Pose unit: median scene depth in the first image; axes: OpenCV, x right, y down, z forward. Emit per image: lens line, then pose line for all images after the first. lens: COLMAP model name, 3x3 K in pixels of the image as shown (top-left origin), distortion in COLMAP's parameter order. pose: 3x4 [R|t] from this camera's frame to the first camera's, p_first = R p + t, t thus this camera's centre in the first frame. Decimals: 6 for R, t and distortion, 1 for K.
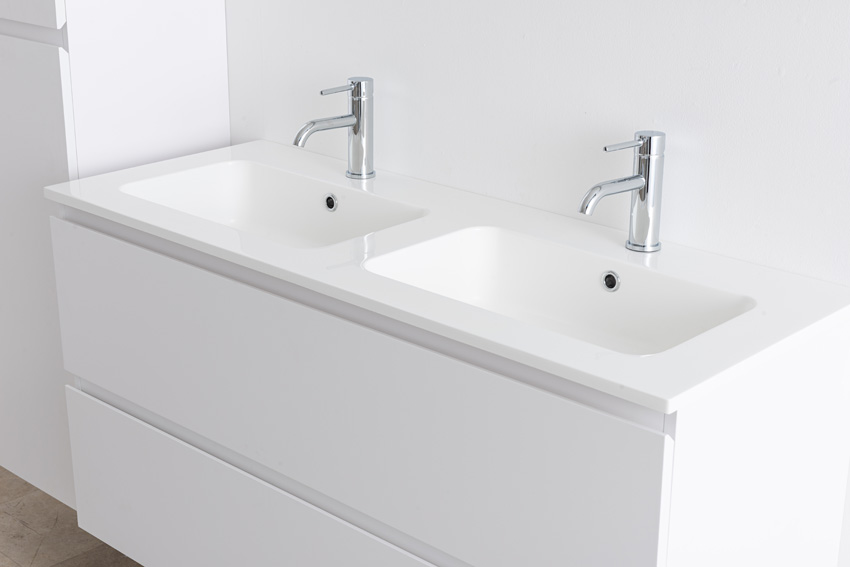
lens RADIAL K [[1407.9, 0, 425.5], [0, 1407.9, 298.8], [0, 0, 1]] dist [0.009411, 0.027807]
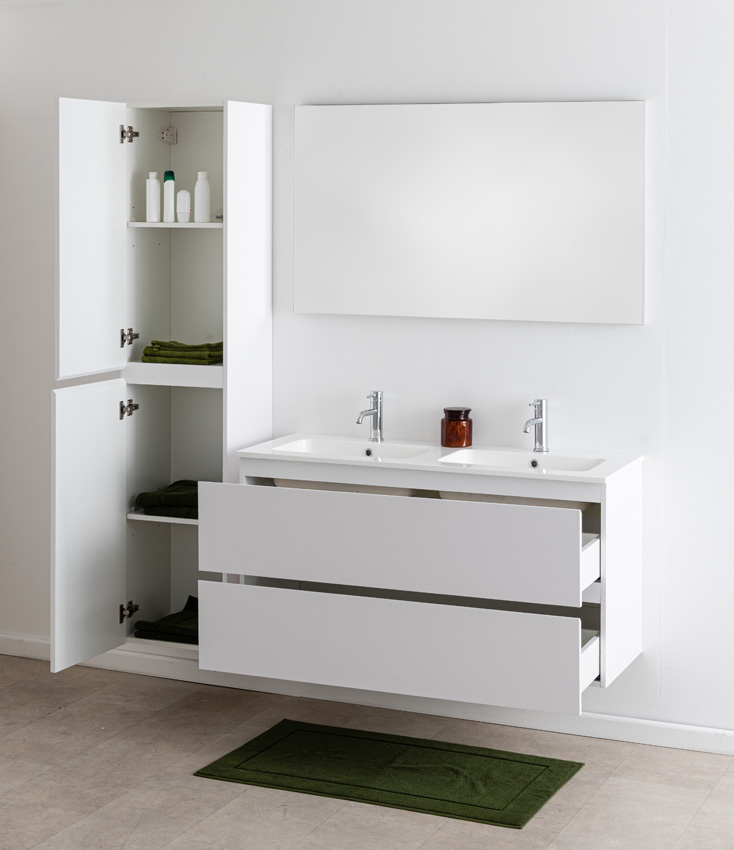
lens RADIAL K [[1693.1, 0, 367.0], [0, 1693.1, 425.0], [0, 0, 1]] dist [-0.012085, -0.102882]
pose [[0.943112, -0.049083, 0.328833, -0.862360], [0.117523, 0.974408, -0.191616, 0.355036], [-0.311013, 0.219360, 0.924744, -1.232288]]
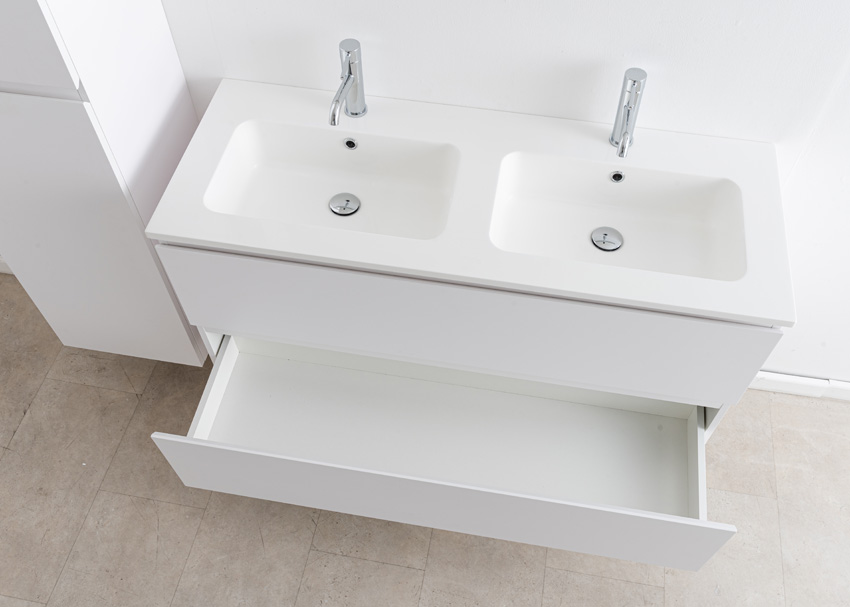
lens RADIAL K [[776.8, 0, 421.8], [0, 776.8, 309.0], [0, 0, 1]] dist [-0.004124, -0.004084]
pose [[0.833002, -0.453060, 0.317561, -0.315516], [0.192241, 0.775222, 0.601726, -0.377134], [-0.518798, -0.440190, 0.732858, 0.373895]]
